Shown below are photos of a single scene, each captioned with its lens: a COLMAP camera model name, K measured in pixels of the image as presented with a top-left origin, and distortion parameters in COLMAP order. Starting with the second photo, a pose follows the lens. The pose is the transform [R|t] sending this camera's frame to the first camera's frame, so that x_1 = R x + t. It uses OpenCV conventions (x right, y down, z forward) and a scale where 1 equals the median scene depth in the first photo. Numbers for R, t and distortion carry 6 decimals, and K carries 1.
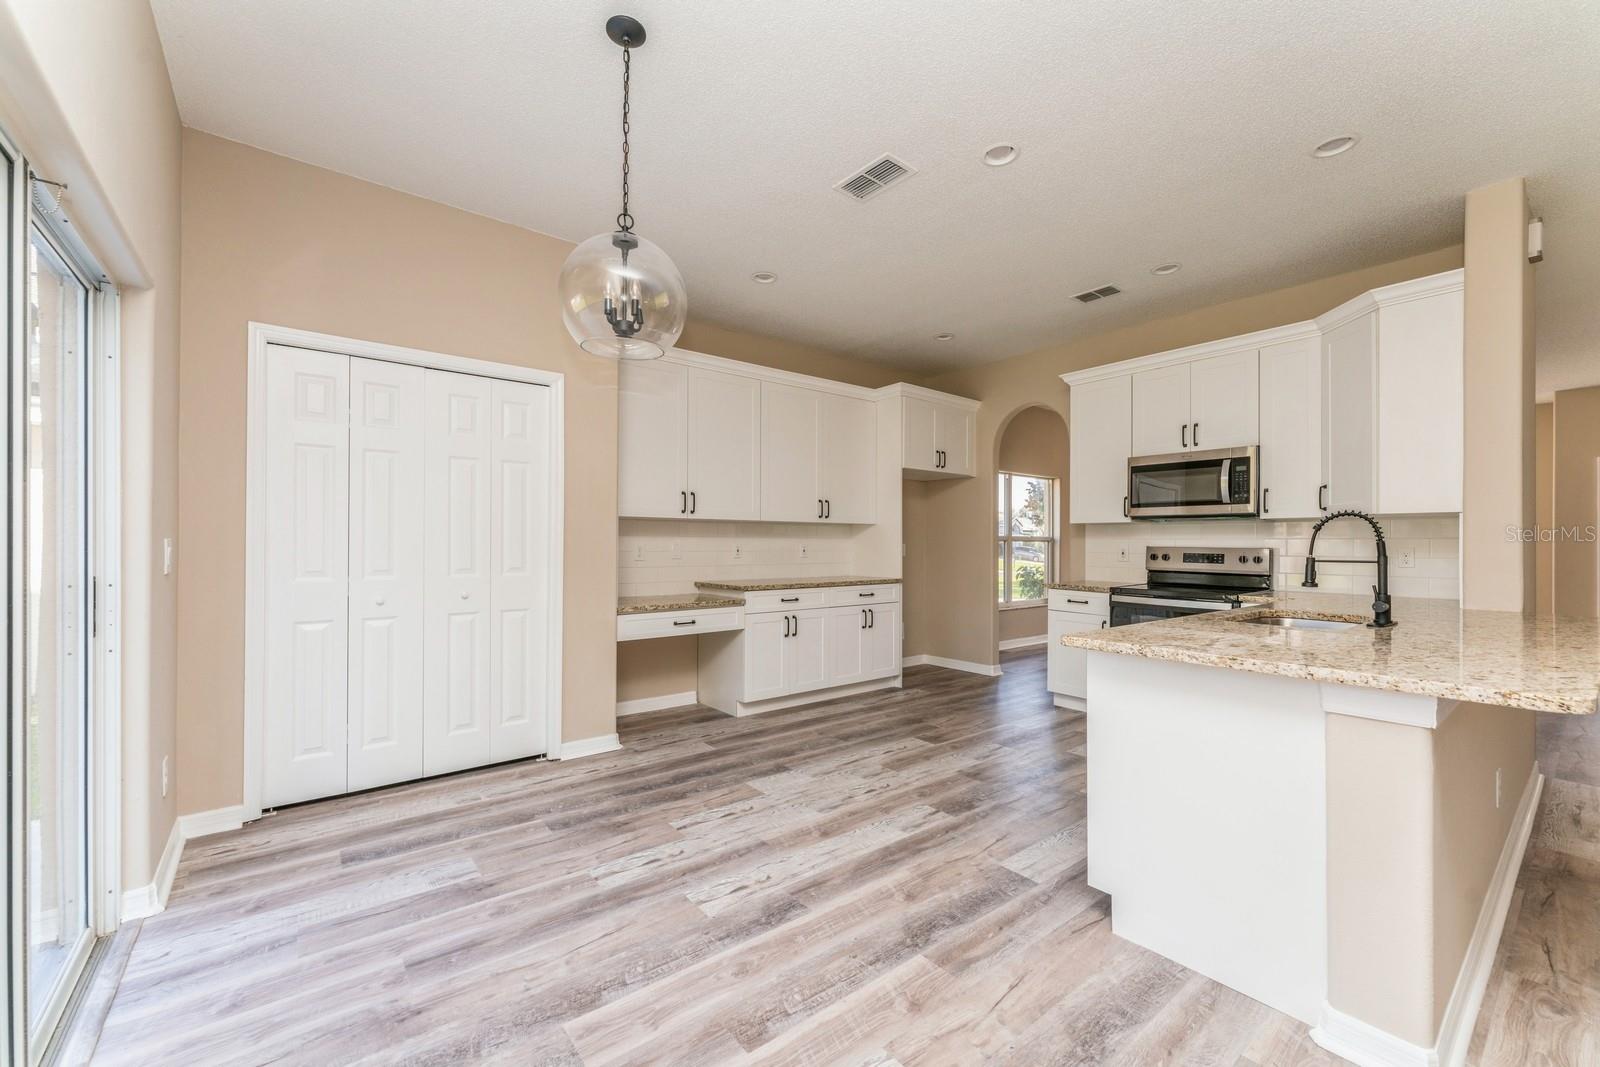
lens RADIAL K [[645.4, 0, 801.5], [0, 645.4, 536.6], [0, 0, 1]] dist [0.001786, -0.000018]
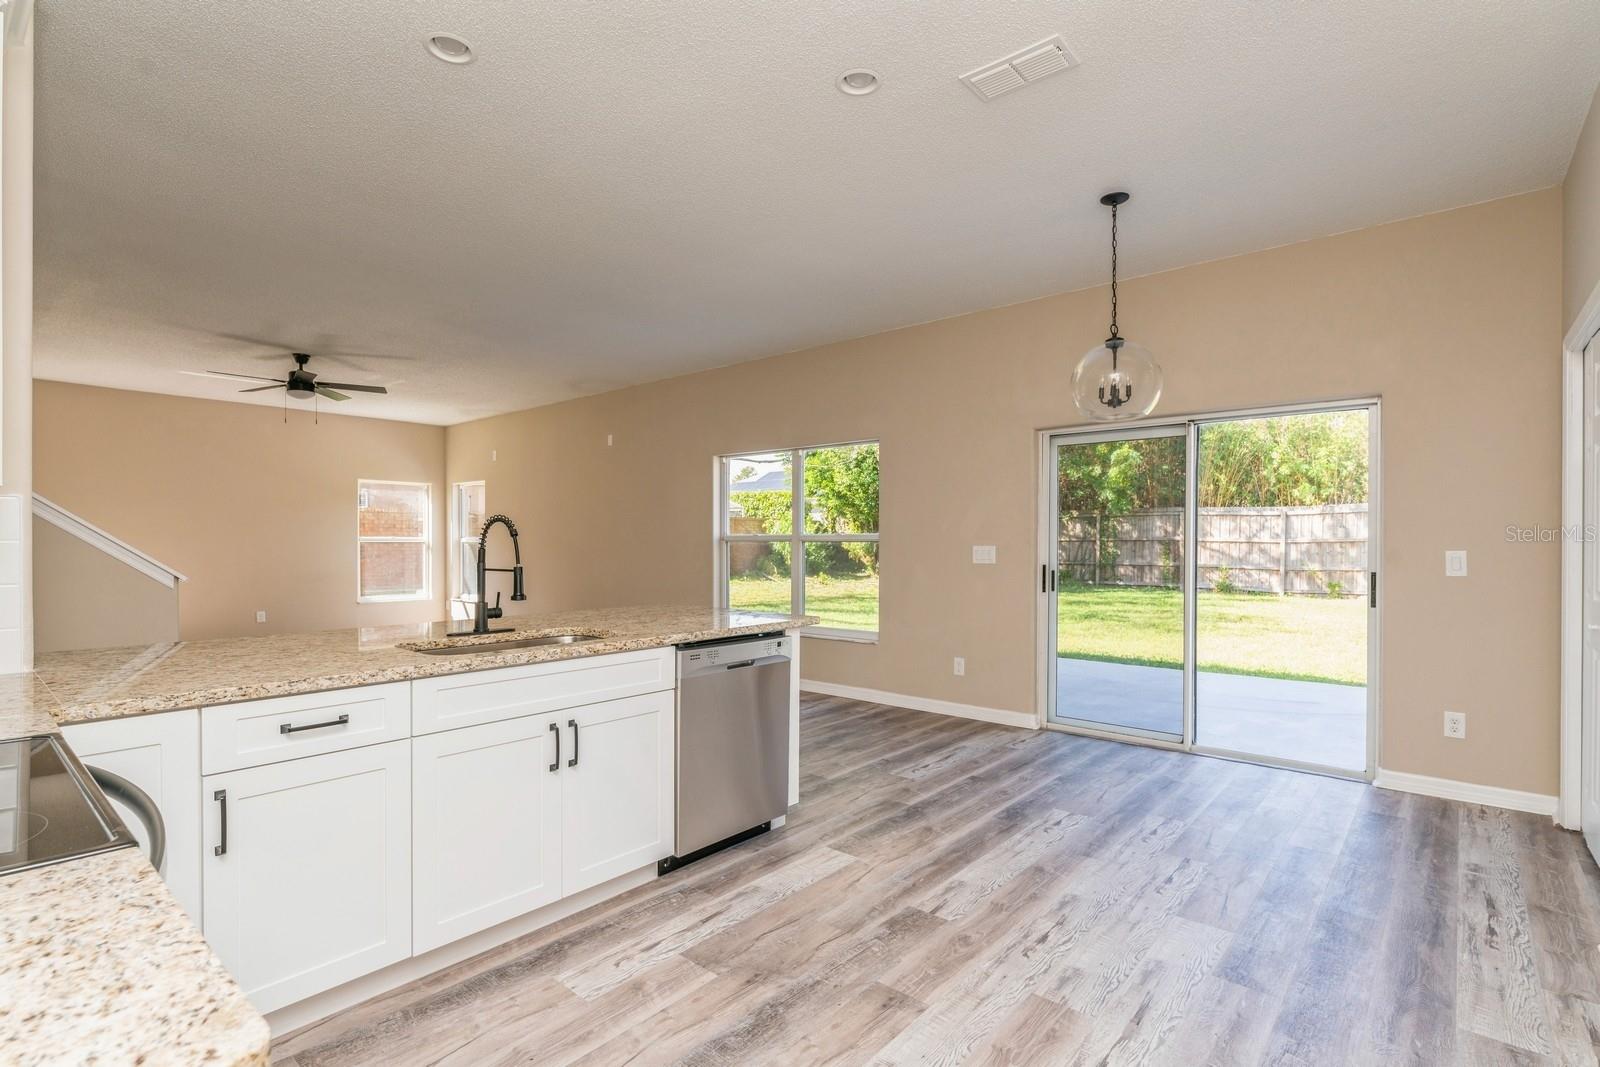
lens RADIAL K [[753.8, 0, 809.5], [0, 753.8, 539.8], [0, 0, 1]] dist [0.001690, -0.000142]
pose [[-0.980994, -0.007021, -0.193910, 0.538182], [-0.004732, 0.999914, -0.012264, 0.005036], [0.193980, -0.011113, -0.980943, 1.885869]]
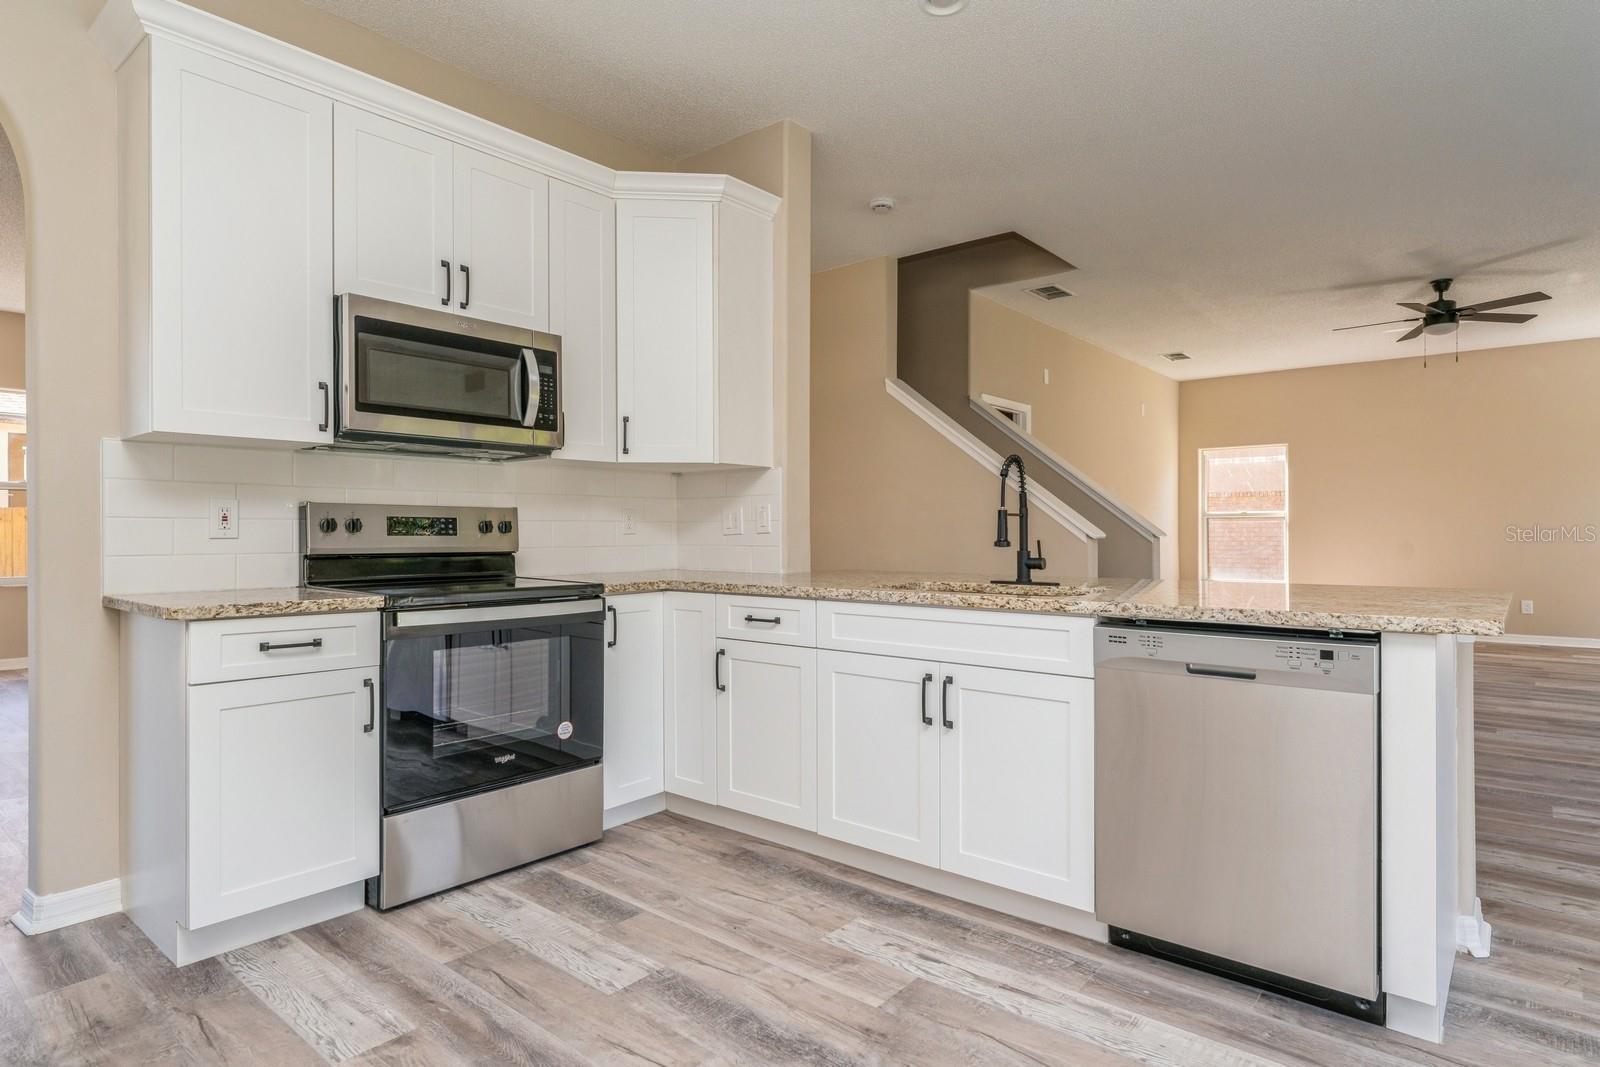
lens RADIAL K [[871.6, 0, 809.4], [0, 871.6, 528.6], [0, 0, 1]] dist [-0.004391, -0.000707]
pose [[-0.214318, -0.002964, 0.976760, -0.195024], [-0.007148, 0.999973, 0.001466, 0.050025], [-0.976738, -0.006668, -0.214333, 1.321638]]
